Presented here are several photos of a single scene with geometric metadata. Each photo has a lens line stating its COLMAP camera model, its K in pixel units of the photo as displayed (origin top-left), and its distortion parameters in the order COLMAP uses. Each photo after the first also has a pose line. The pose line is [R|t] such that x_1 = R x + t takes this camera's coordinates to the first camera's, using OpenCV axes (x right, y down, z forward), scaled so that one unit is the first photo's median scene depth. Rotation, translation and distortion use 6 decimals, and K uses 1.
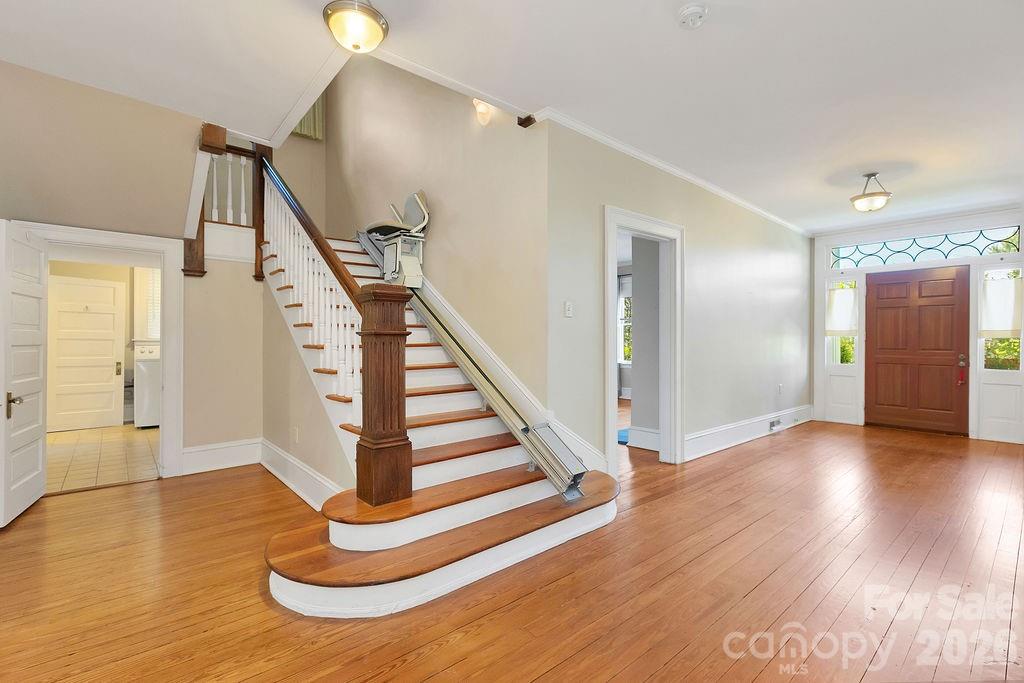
lens RADIAL K [[457.7, 0, 507.8], [0, 457.7, 341.7], [0, 0, 1]] dist [0.003964, 0.000279]
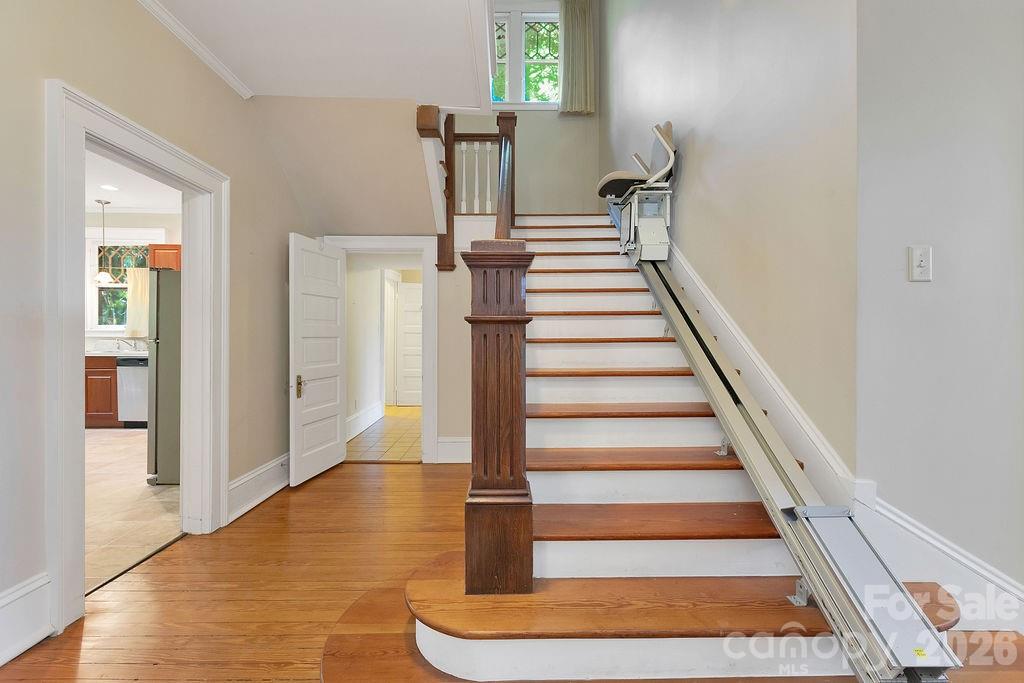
lens RADIAL K [[457.7, 0, 519.5], [0, 457.7, 341.0], [0, 0, 1]] dist [0.003964, 0.000279]
pose [[0.769182, 0.011130, -0.638933, 0.112716], [-0.005543, 0.999927, 0.010744, 0.002362], [0.639006, -0.004722, 0.769187, 0.377822]]
